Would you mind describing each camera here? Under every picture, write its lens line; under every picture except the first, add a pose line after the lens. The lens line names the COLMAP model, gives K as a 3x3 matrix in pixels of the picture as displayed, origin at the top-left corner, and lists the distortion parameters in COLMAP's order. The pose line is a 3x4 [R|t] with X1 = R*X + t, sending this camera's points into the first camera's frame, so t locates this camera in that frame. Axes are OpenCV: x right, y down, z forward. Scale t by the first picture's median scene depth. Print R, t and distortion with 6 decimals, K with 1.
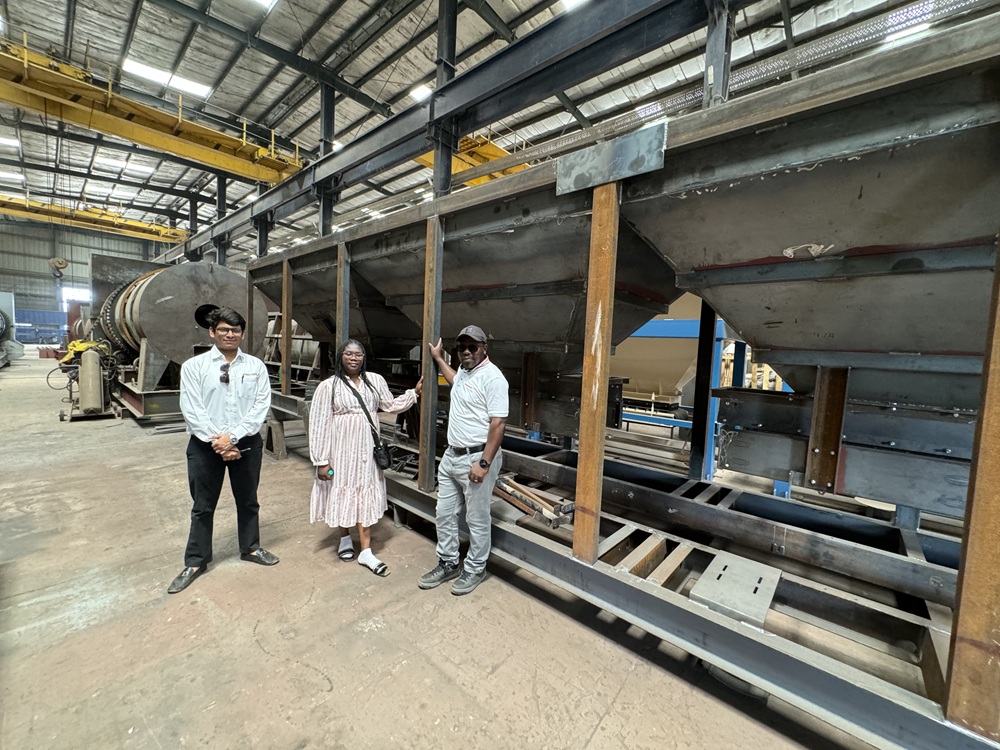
lens RADIAL K [[404.4, 0, 502.0], [0, 404.4, 371.3], [0, 0, 1]] dist [-0.000147, 0.000512]
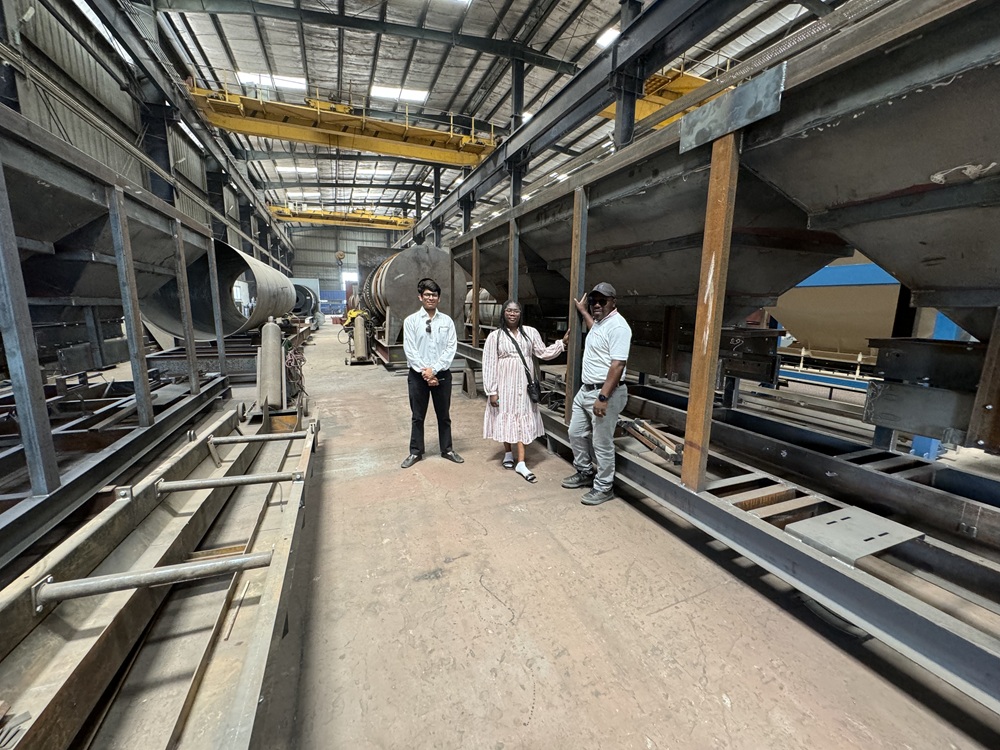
lens RADIAL K [[404.4, 0, 498.1], [0, 404.4, 370.8], [0, 0, 1]] dist [-0.000147, 0.000512]
pose [[0.893970, 0.039558, -0.446377, 0.169218], [0.000692, 0.995973, 0.089649, 0.031098], [0.448126, -0.080453, 0.890343, -0.171065]]
